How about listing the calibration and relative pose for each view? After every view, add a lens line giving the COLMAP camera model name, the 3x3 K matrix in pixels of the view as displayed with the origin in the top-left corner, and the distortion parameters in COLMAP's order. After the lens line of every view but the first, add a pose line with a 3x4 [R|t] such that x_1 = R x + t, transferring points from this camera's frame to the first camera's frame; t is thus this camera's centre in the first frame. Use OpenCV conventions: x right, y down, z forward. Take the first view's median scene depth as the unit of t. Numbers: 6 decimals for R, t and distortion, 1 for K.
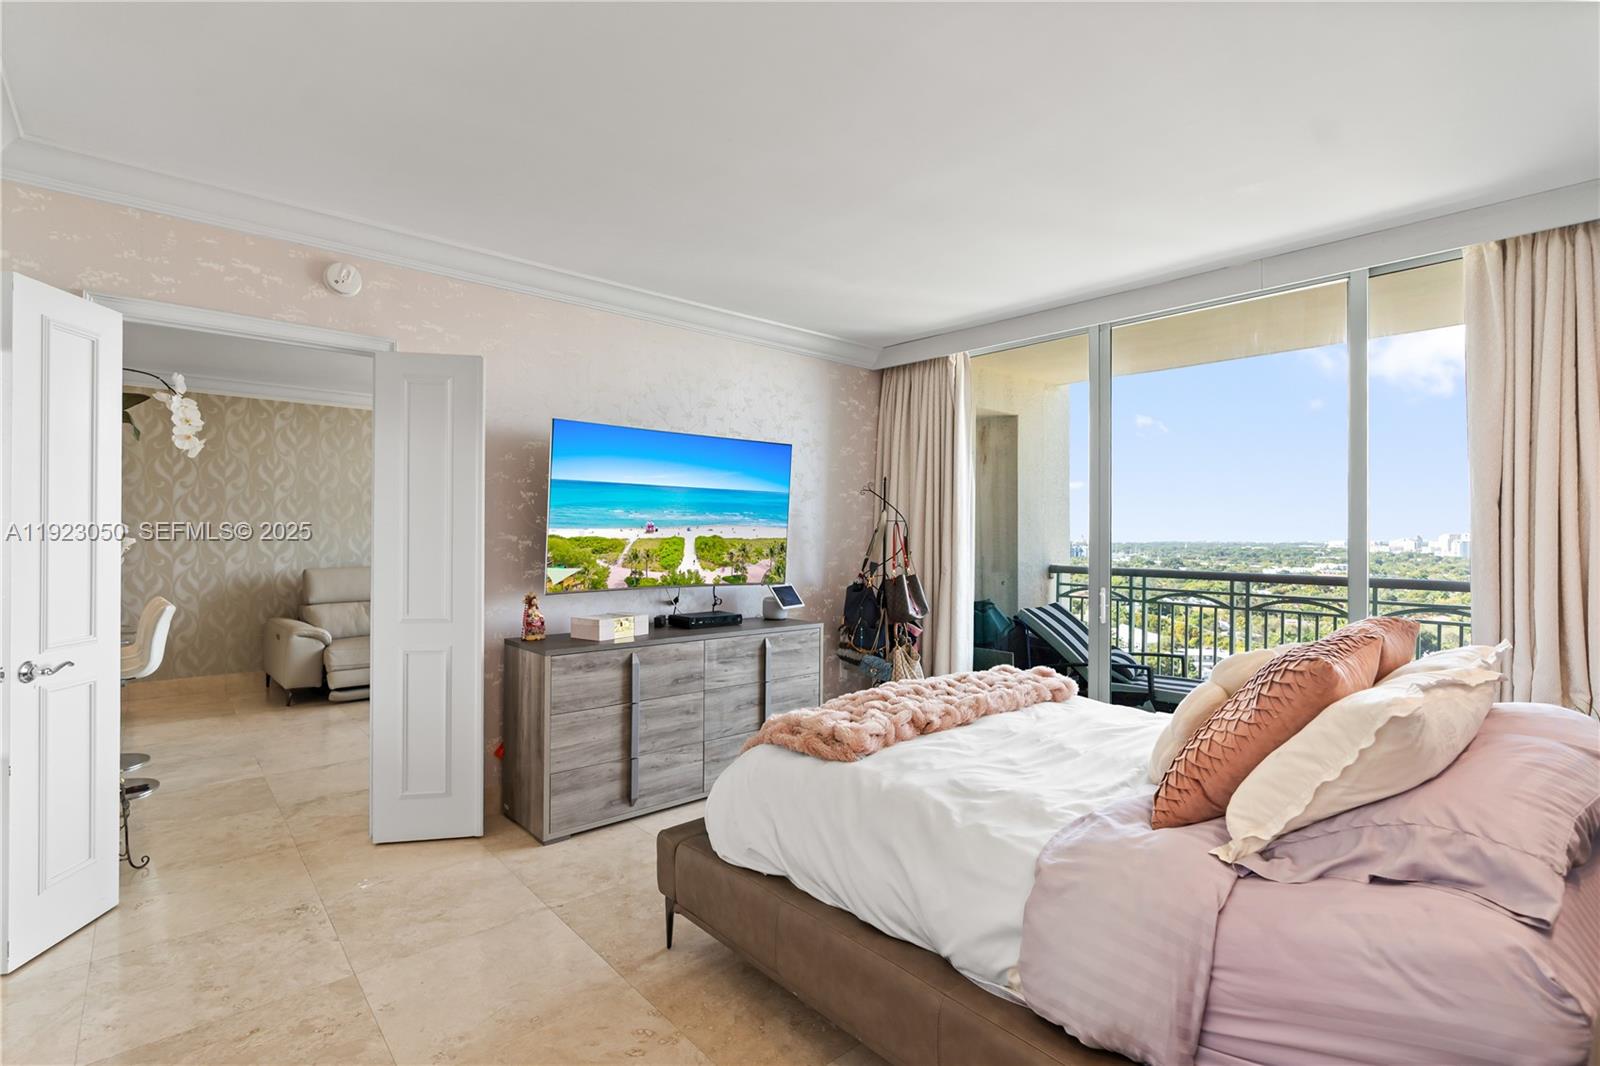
lens RADIAL K [[726.1, 0, 797.2], [0, 726.1, 534.1], [0, 0, 1]] dist [-0.004006, 0.000693]
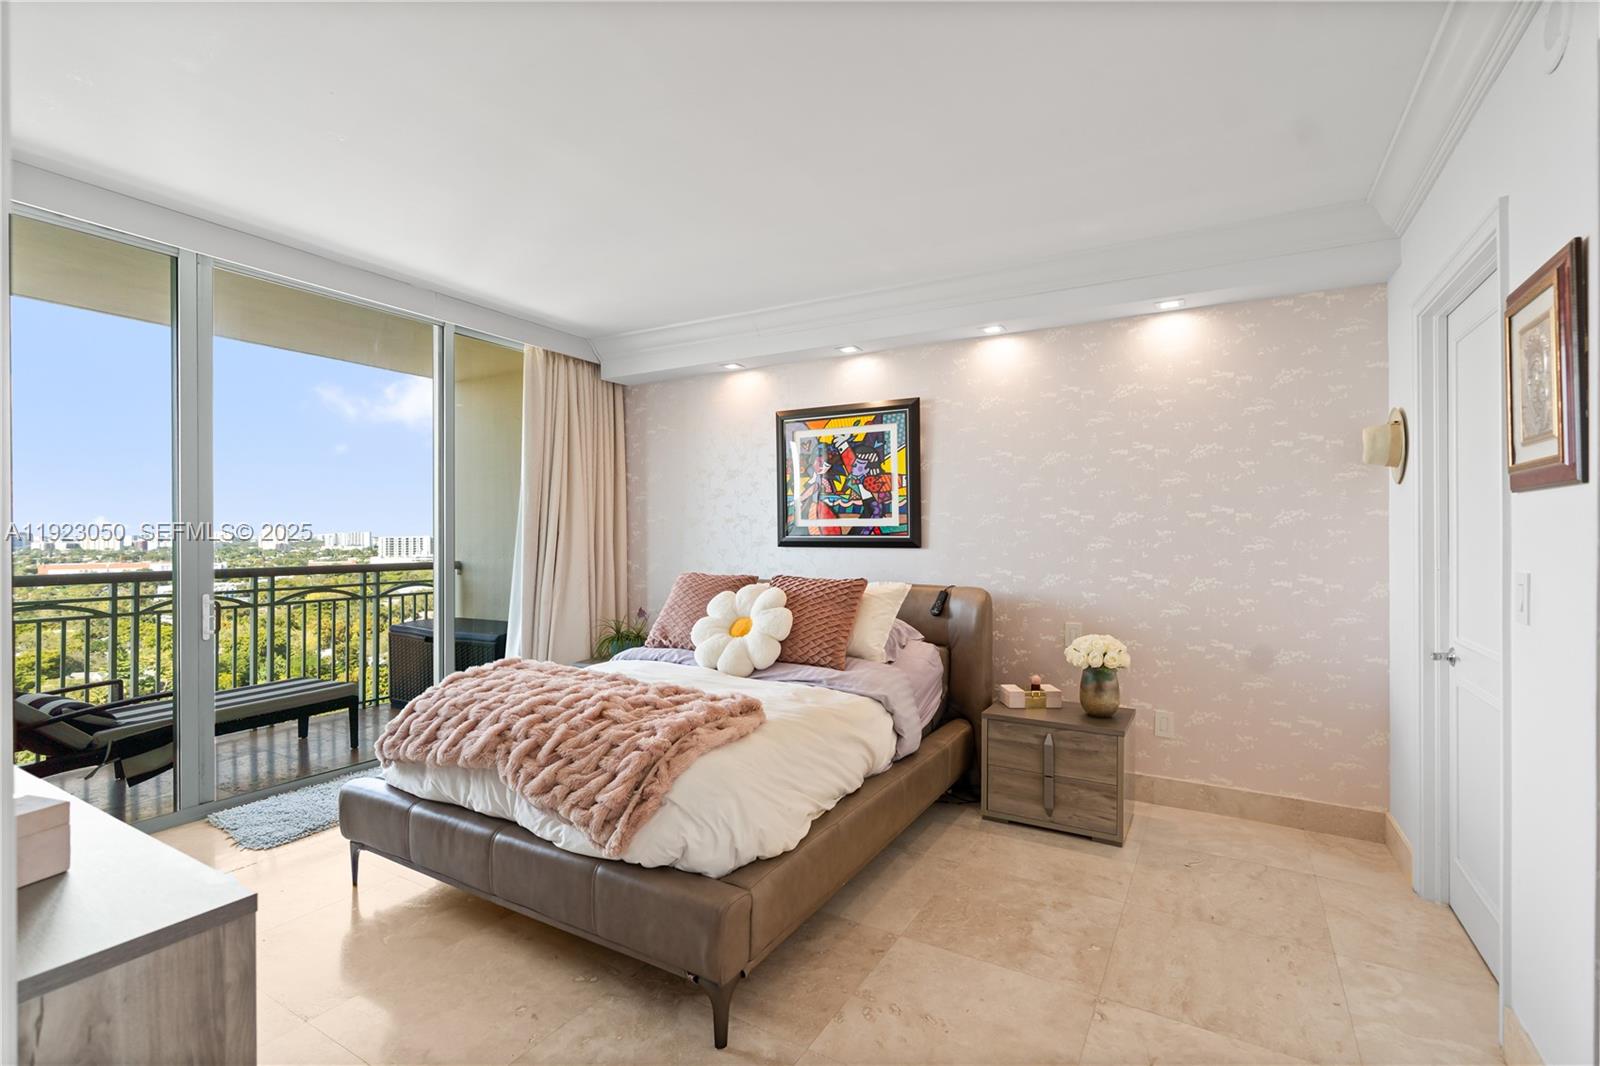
lens RADIAL K [[726.1, 0, 802.2], [0, 726.1, 535.4], [0, 0, 1]] dist [-0.004006, 0.000693]
pose [[-0.313465, -0.009559, 0.949552, -0.345261], [-0.004515, 0.999953, 0.008576, 0.000052], [-0.949589, -0.001598, -0.313494, 0.422941]]
